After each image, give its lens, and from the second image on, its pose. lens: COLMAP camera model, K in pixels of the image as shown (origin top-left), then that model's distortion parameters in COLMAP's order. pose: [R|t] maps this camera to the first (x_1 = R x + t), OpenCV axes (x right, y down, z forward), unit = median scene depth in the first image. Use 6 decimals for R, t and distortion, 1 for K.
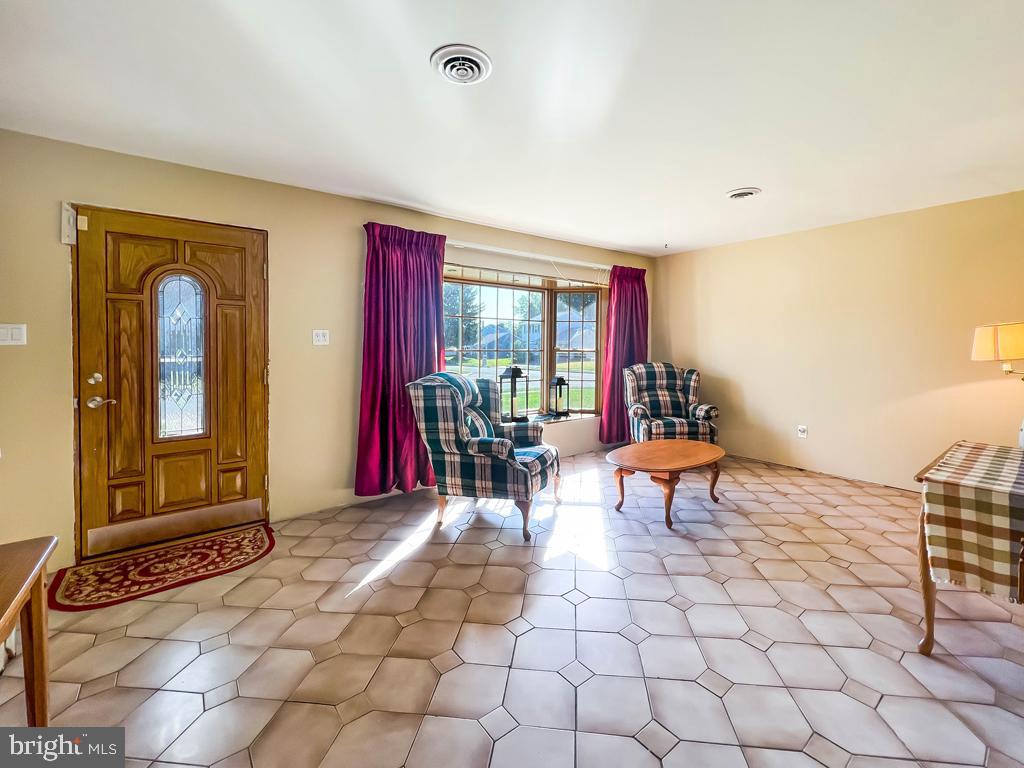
lens RADIAL K [[418.3, 0, 510.4], [0, 418.3, 351.6], [0, 0, 1]] dist [-0.002984, -0.000193]
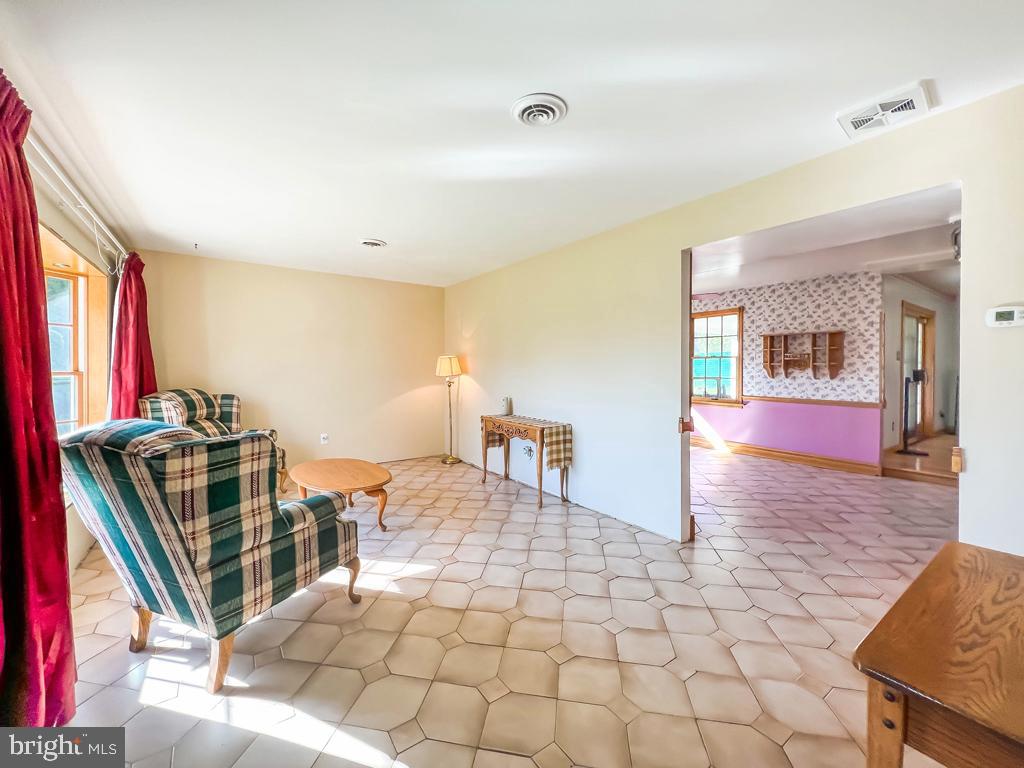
lens RADIAL K [[432.4, 0, 490.4], [0, 432.4, 371.7], [0, 0, 1]] dist [-0.000768, -0.000018]
pose [[0.064623, -0.008820, 0.997871, -0.738948], [0.011857, 0.999897, 0.008070, -0.010307], [-0.997839, 0.011311, 0.064721, 0.625217]]
